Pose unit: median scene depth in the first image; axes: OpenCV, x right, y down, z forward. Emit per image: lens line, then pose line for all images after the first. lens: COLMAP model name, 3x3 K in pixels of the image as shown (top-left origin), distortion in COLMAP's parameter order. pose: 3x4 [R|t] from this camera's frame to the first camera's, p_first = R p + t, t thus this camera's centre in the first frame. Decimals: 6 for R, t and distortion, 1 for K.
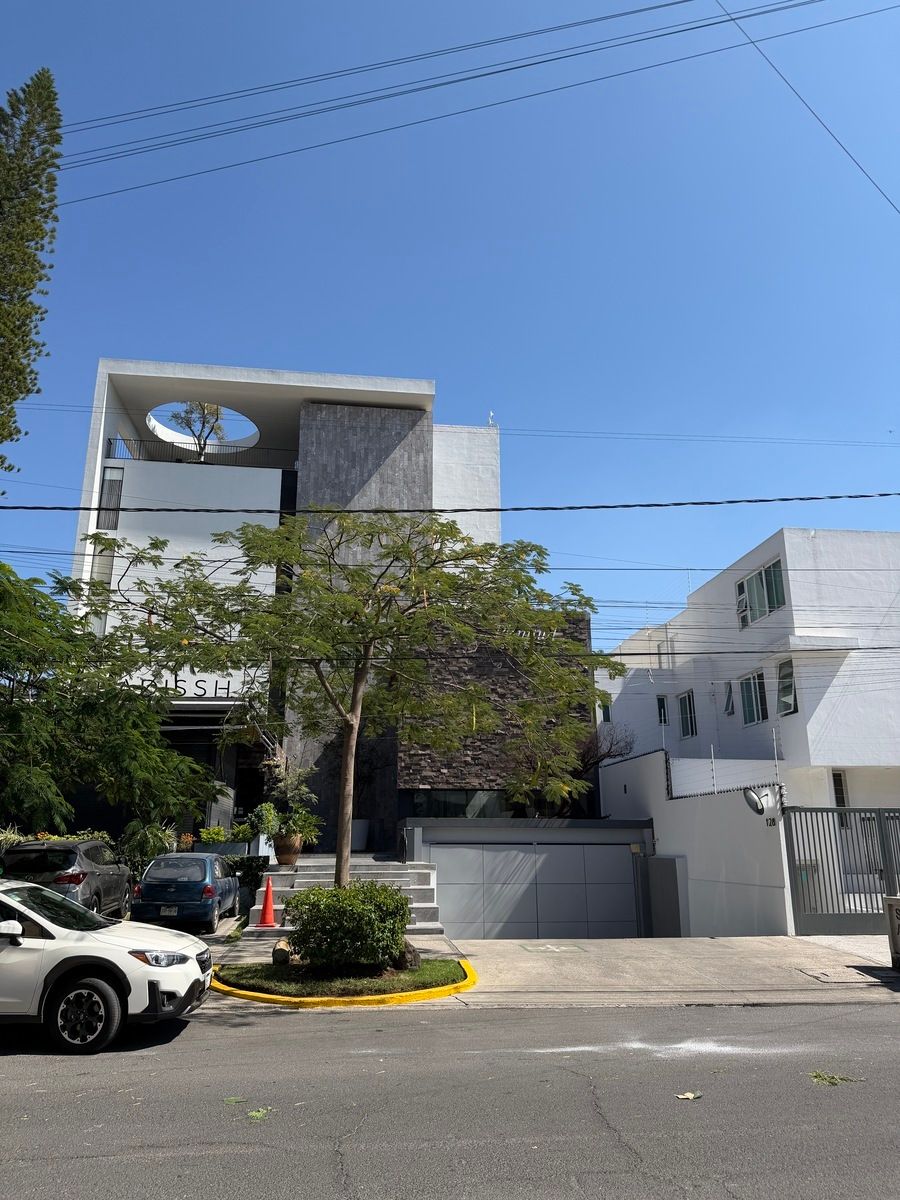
lens RADIAL K [[857.0, 0, 445.3], [0, 857.0, 595.4], [0, 0, 1]] dist [0.010760, -0.036348]
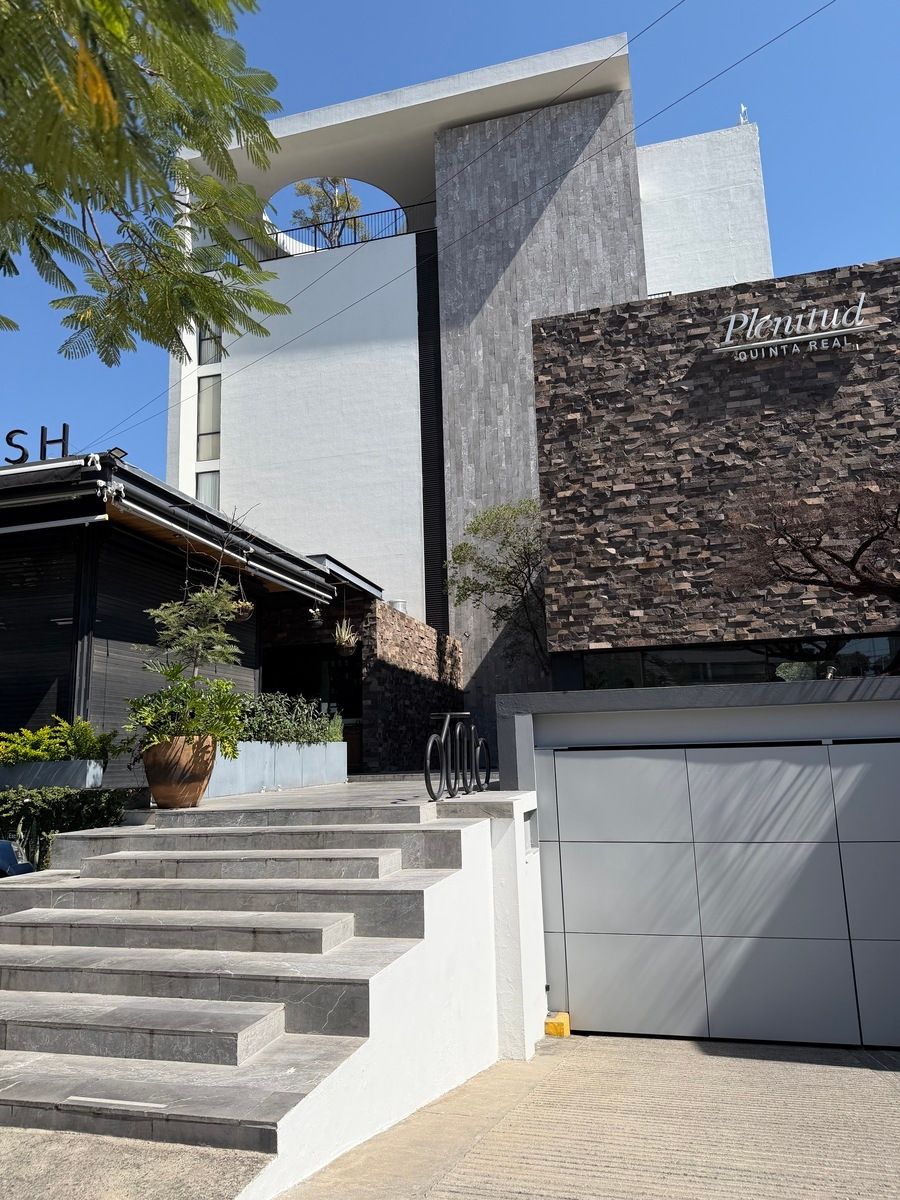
lens RADIAL K [[857.0, 0, 448.9], [0, 857.0, 611.2], [0, 0, 1]] dist [0.010760, -0.036348]
pose [[0.928042, -0.094481, -0.360293, 0.075066], [0.129887, 0.988665, 0.075301, 0.145916], [0.349095, -0.116680, 0.929795, 0.474654]]
